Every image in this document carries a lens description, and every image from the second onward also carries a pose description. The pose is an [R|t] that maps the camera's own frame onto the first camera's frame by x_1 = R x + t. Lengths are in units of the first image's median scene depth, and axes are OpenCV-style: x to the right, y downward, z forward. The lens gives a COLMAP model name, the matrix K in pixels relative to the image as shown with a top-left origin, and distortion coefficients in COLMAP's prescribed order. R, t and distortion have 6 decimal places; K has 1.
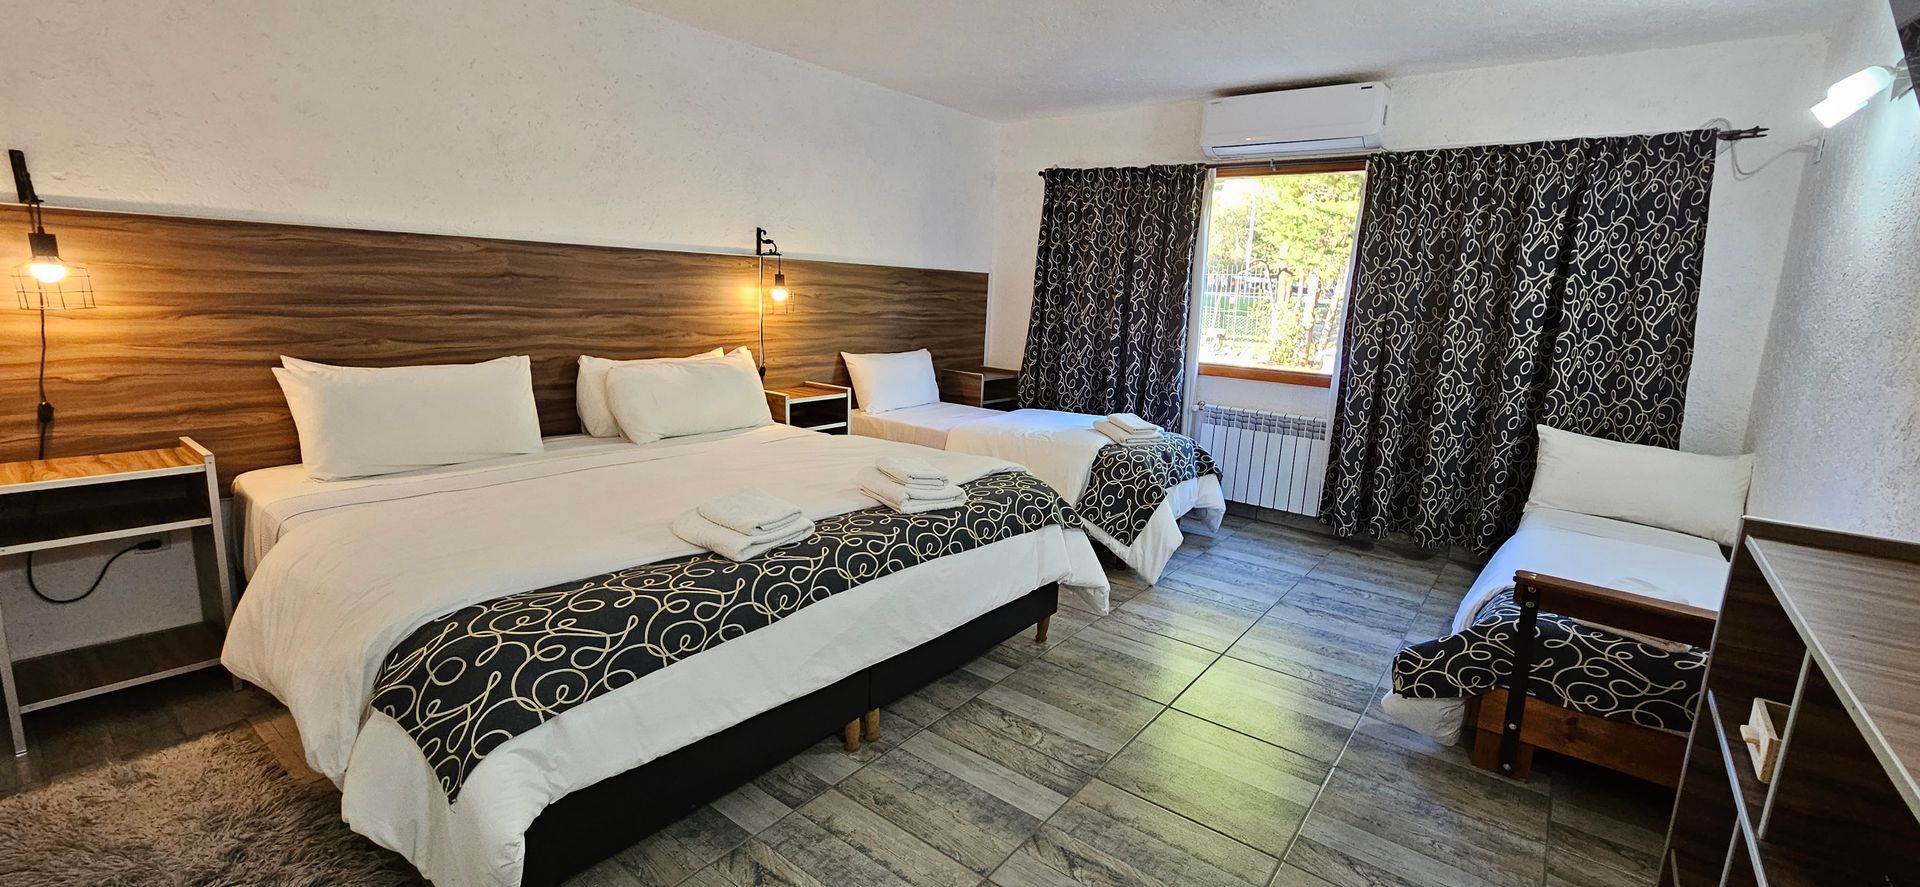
lens RADIAL K [[800.0, 0, 960.0], [0, 800.0, 443.5], [0, 0, 1]] dist [0.001280, 0.000063]
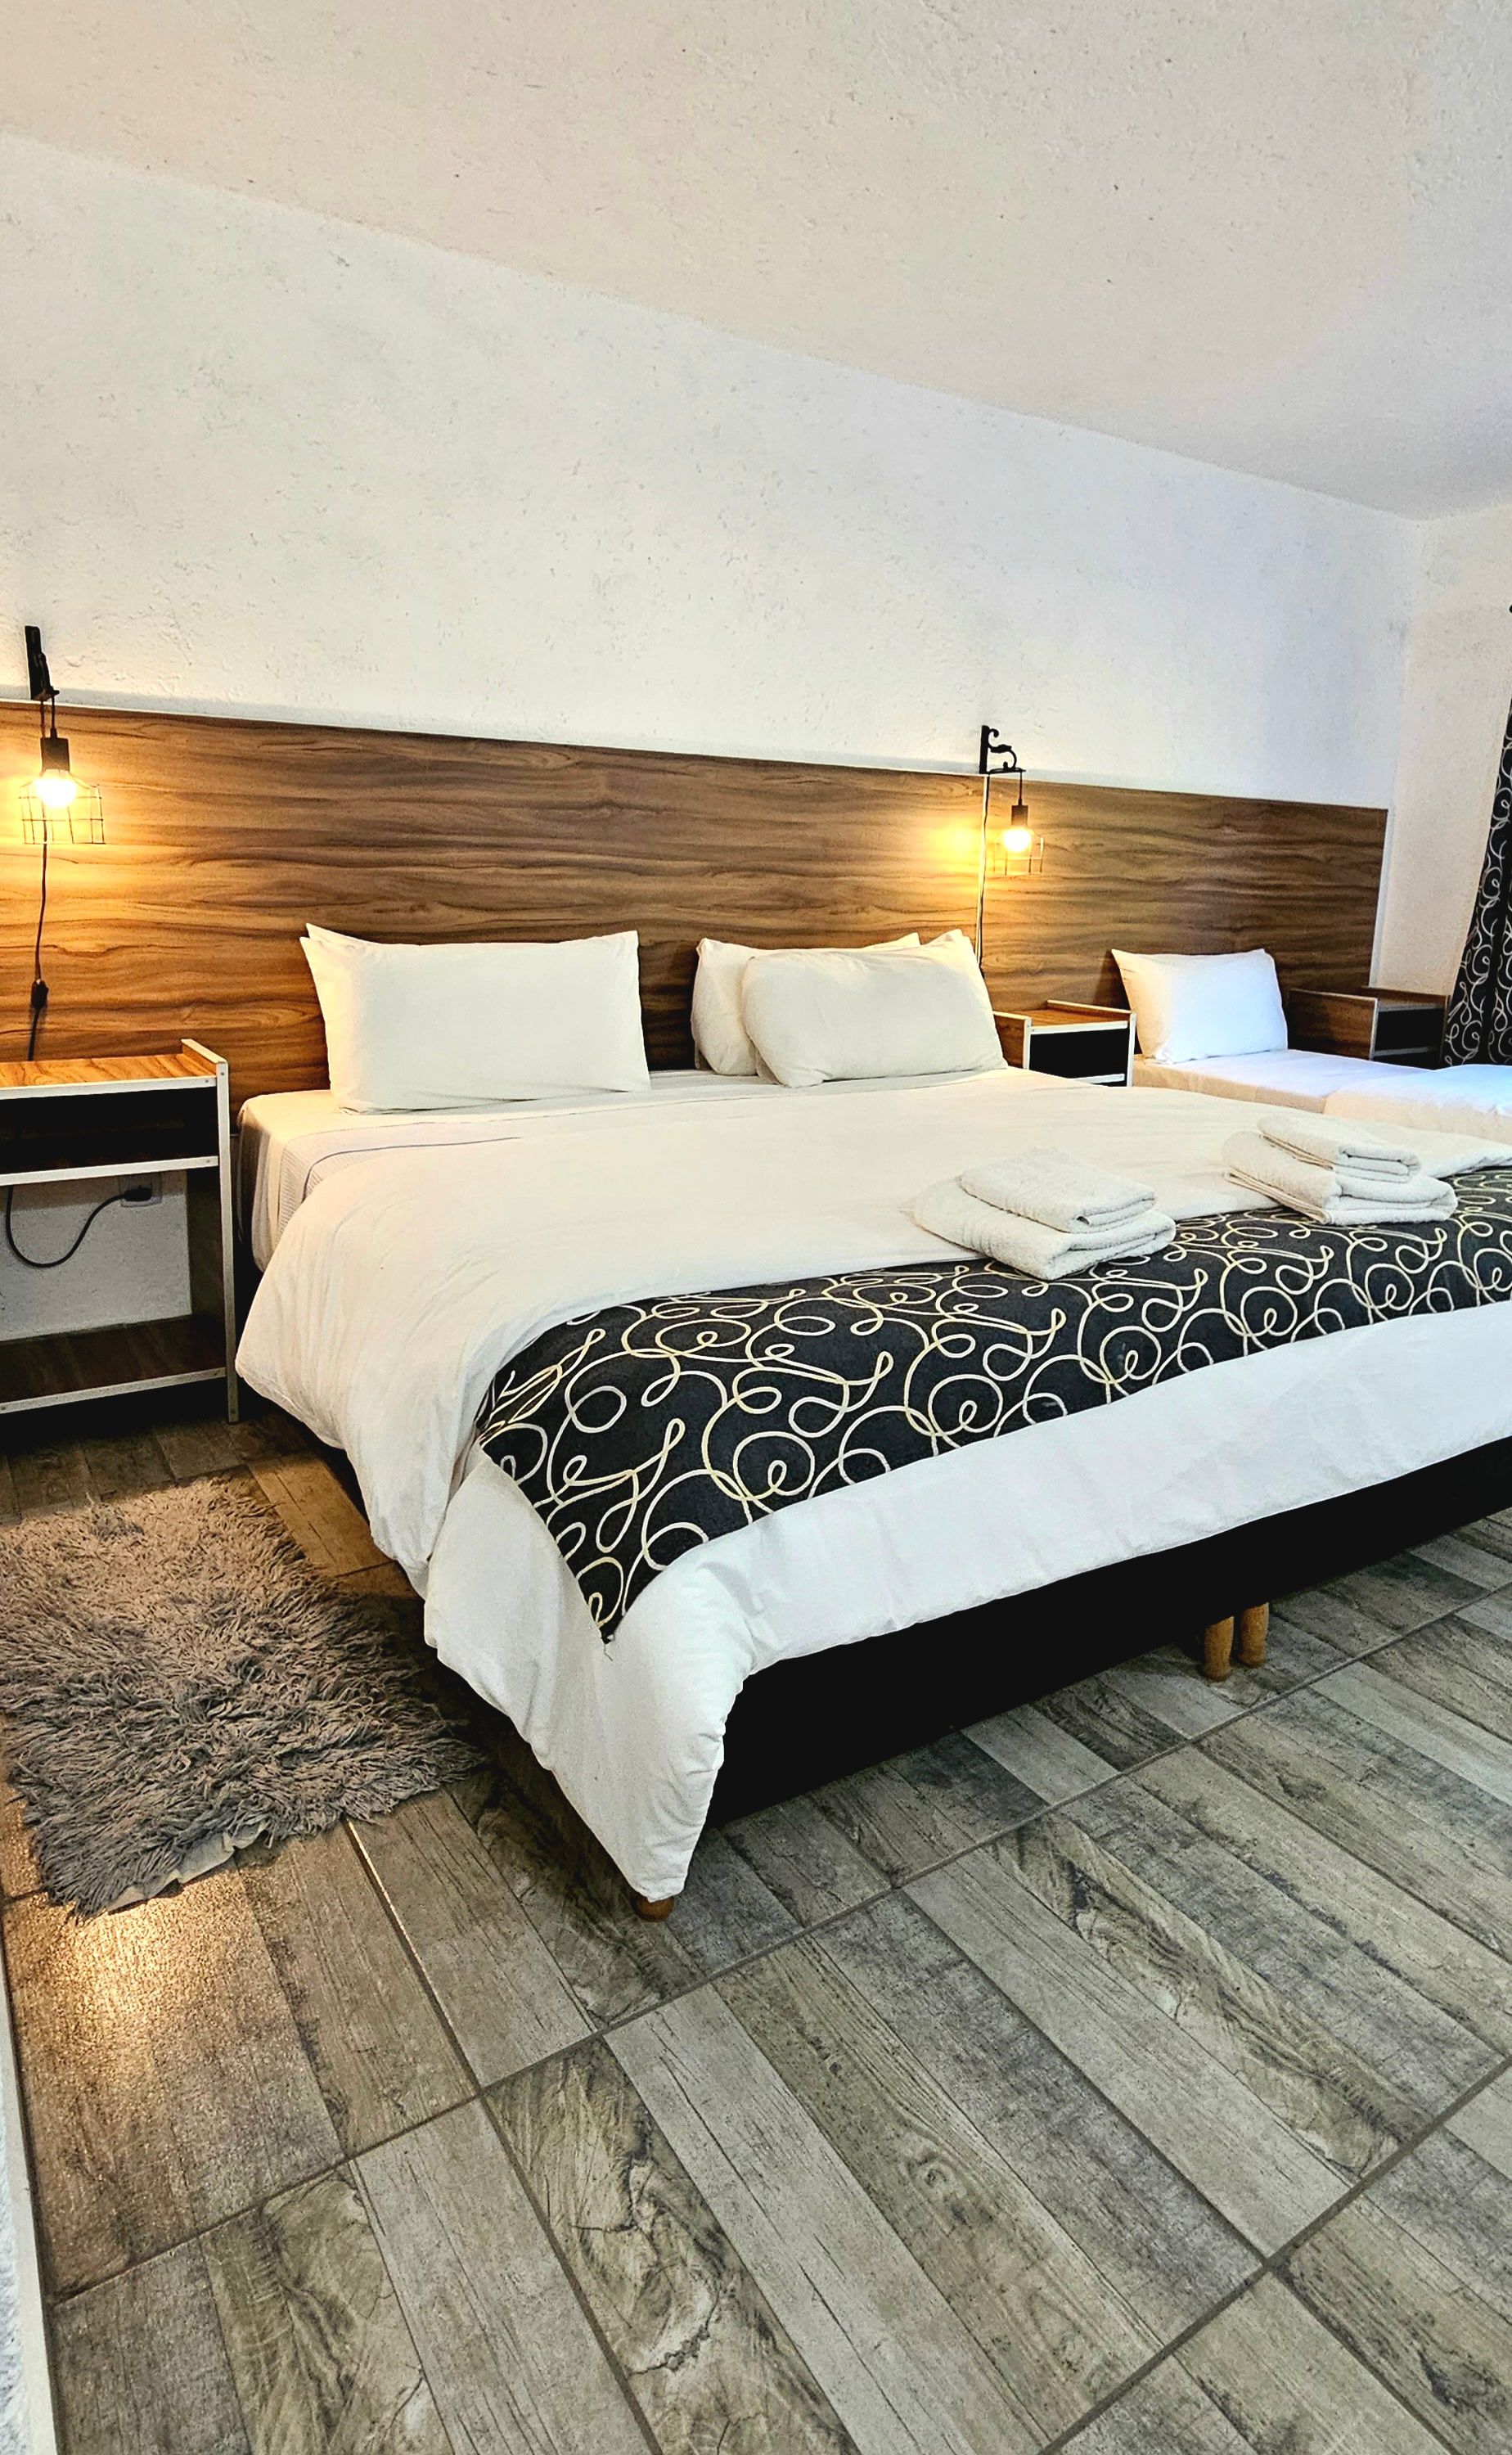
lens RADIAL K [[1374.2, 0, 754.5], [0, 1374.2, 1104.1], [0, 0, 1]] dist [-0.000572, -0.000173]
pose [[0.943543, 0.039564, -0.328878, -0.137592], [-0.049361, 0.998550, -0.021492, 0.051431], [0.327551, 0.036512, 0.944128, 0.062838]]
